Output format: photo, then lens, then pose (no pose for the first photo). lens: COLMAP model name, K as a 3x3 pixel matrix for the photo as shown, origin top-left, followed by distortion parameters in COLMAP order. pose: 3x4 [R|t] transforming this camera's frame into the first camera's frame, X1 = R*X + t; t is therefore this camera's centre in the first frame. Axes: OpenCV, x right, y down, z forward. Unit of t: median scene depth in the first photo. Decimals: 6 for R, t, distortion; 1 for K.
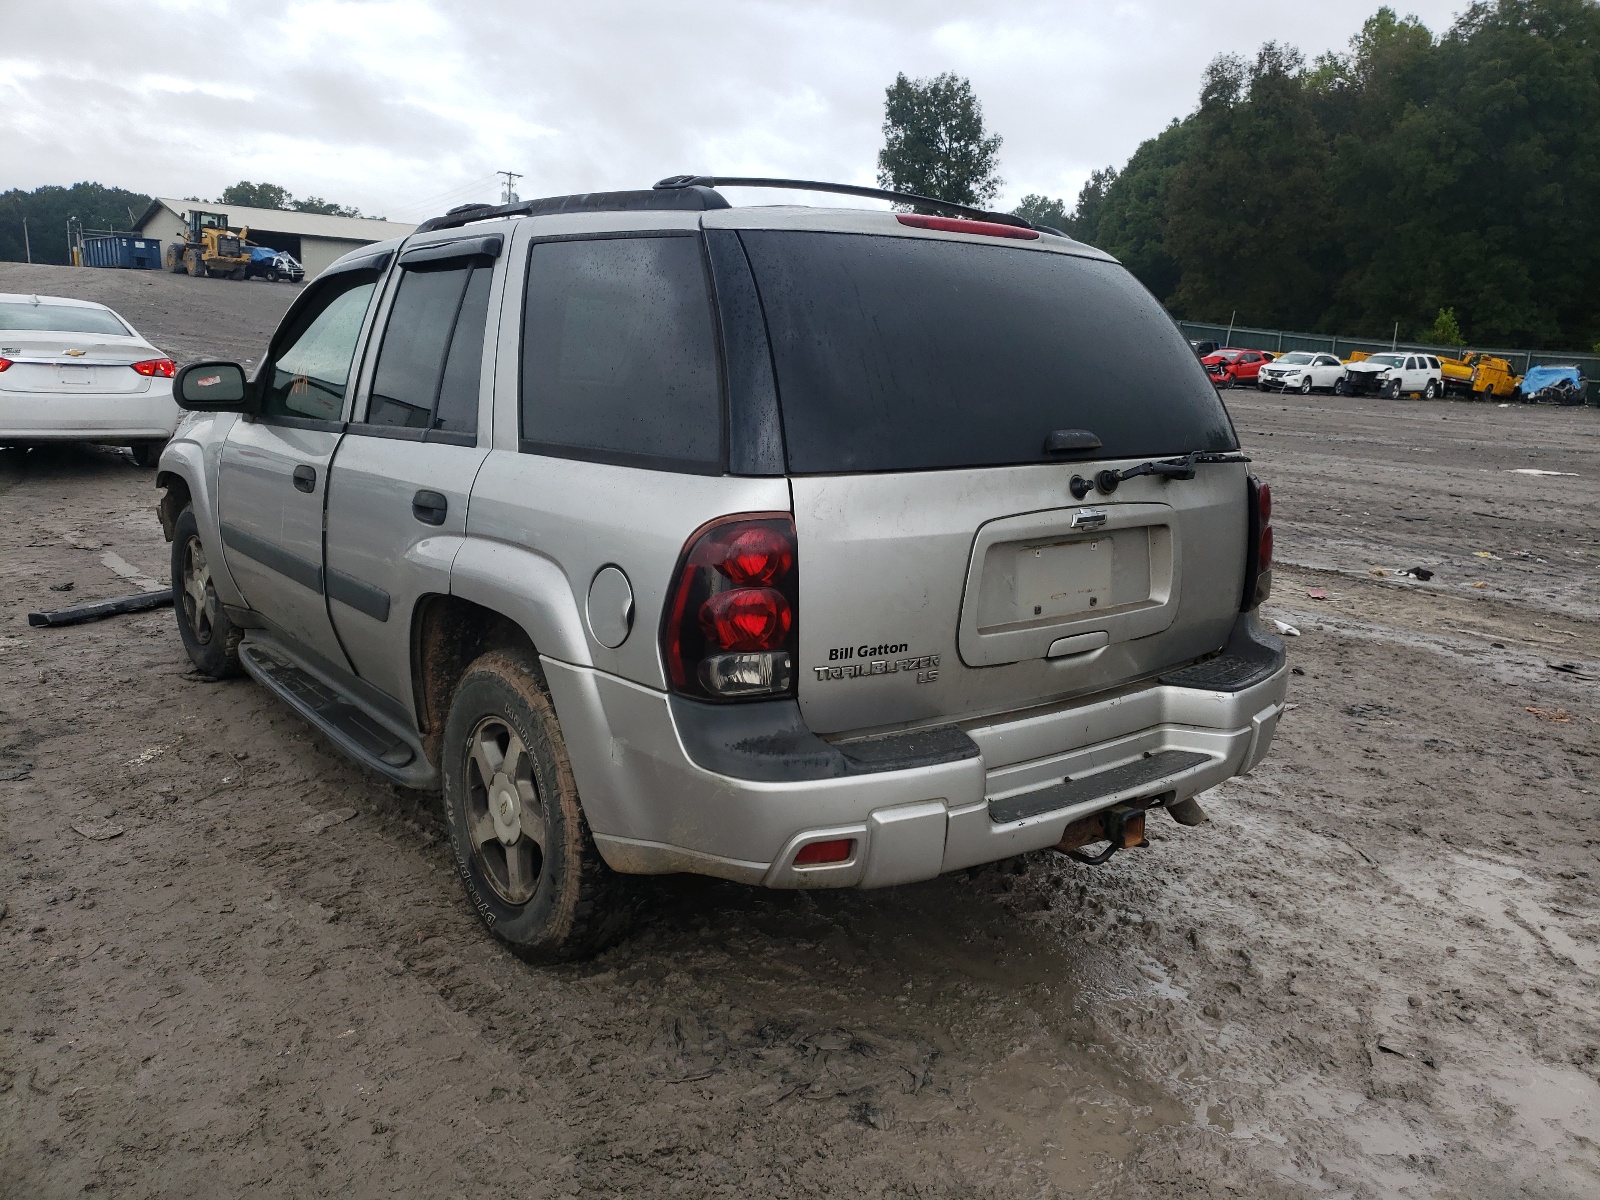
lens RADIAL K [[1210.0, 0, 803.0], [0, 1210.0, 599.5], [0, 0, 1]] dist [0.036081, -0.003023]
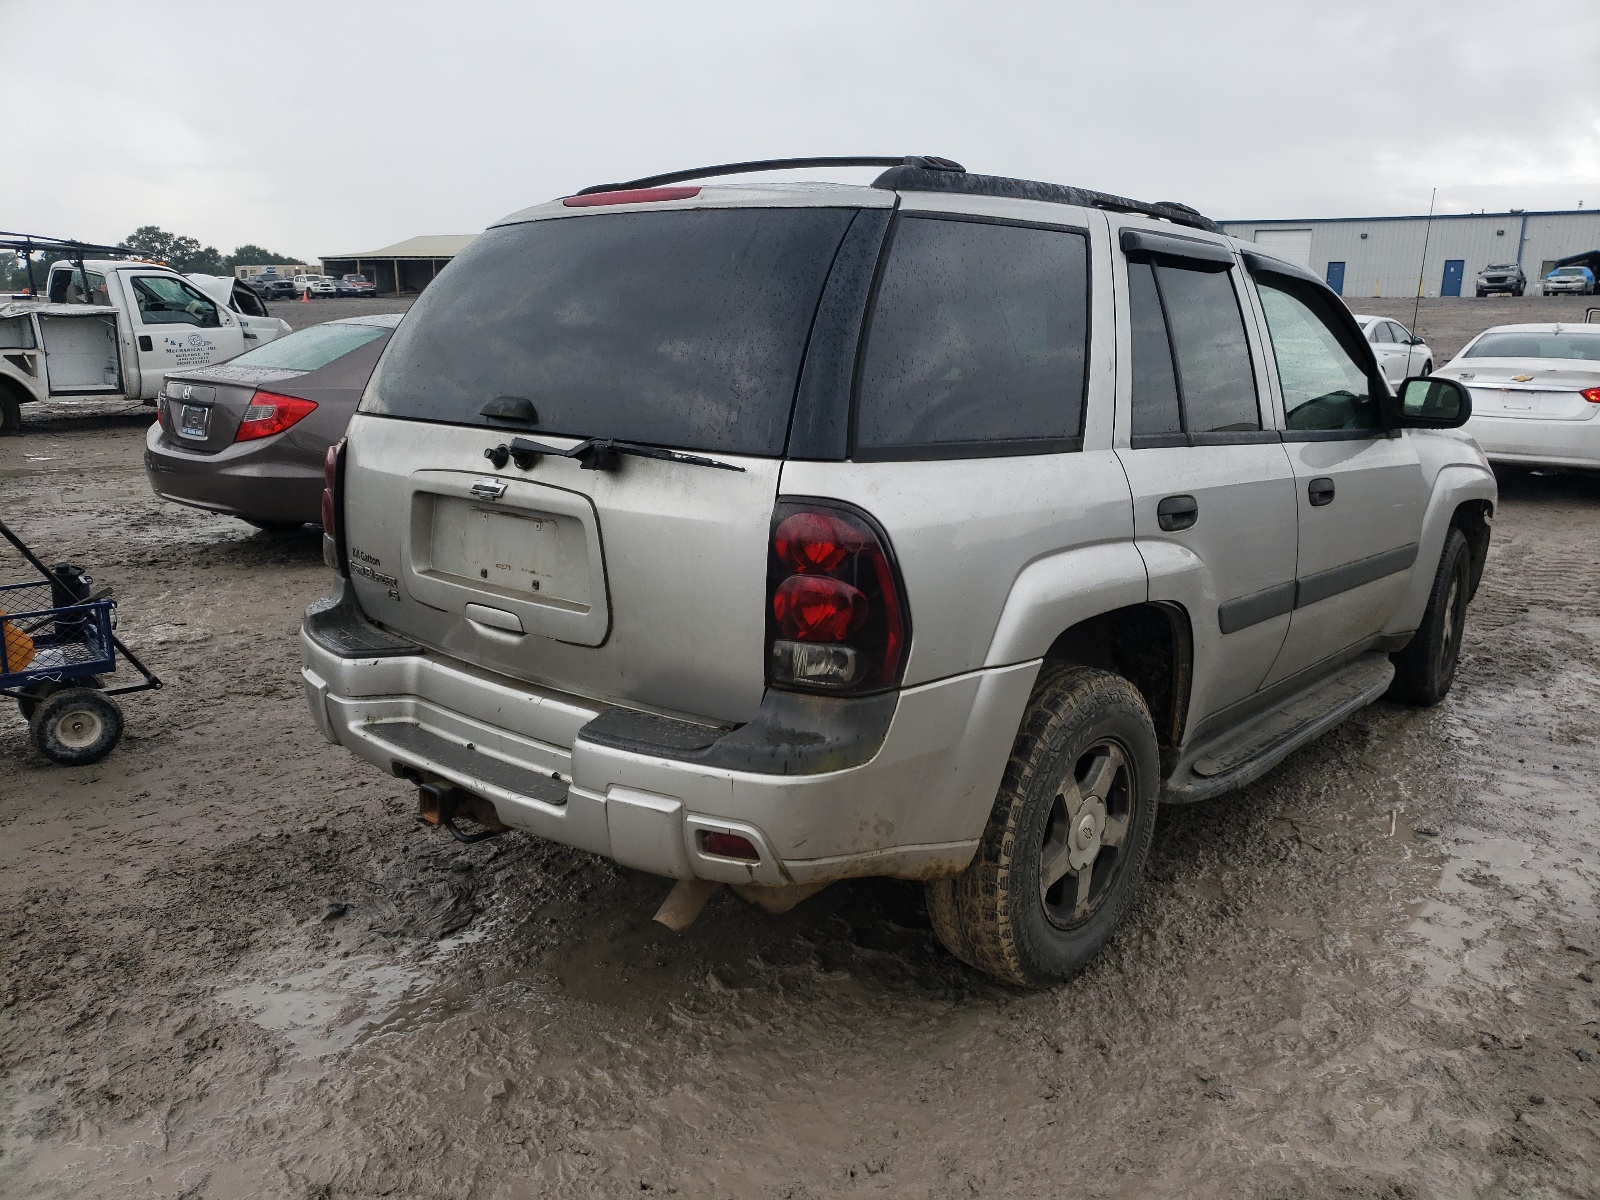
lens RADIAL K [[1210.0, 0, 803.5], [0, 1210.0, 601.7], [0, 0, 1]] dist [0.036081, -0.003023]
pose [[0.218995, 0.185507, -0.957929, 1.195713], [-0.214962, 0.966811, 0.138084, -0.161249], [0.951753, 0.175678, 0.251603, 0.973063]]
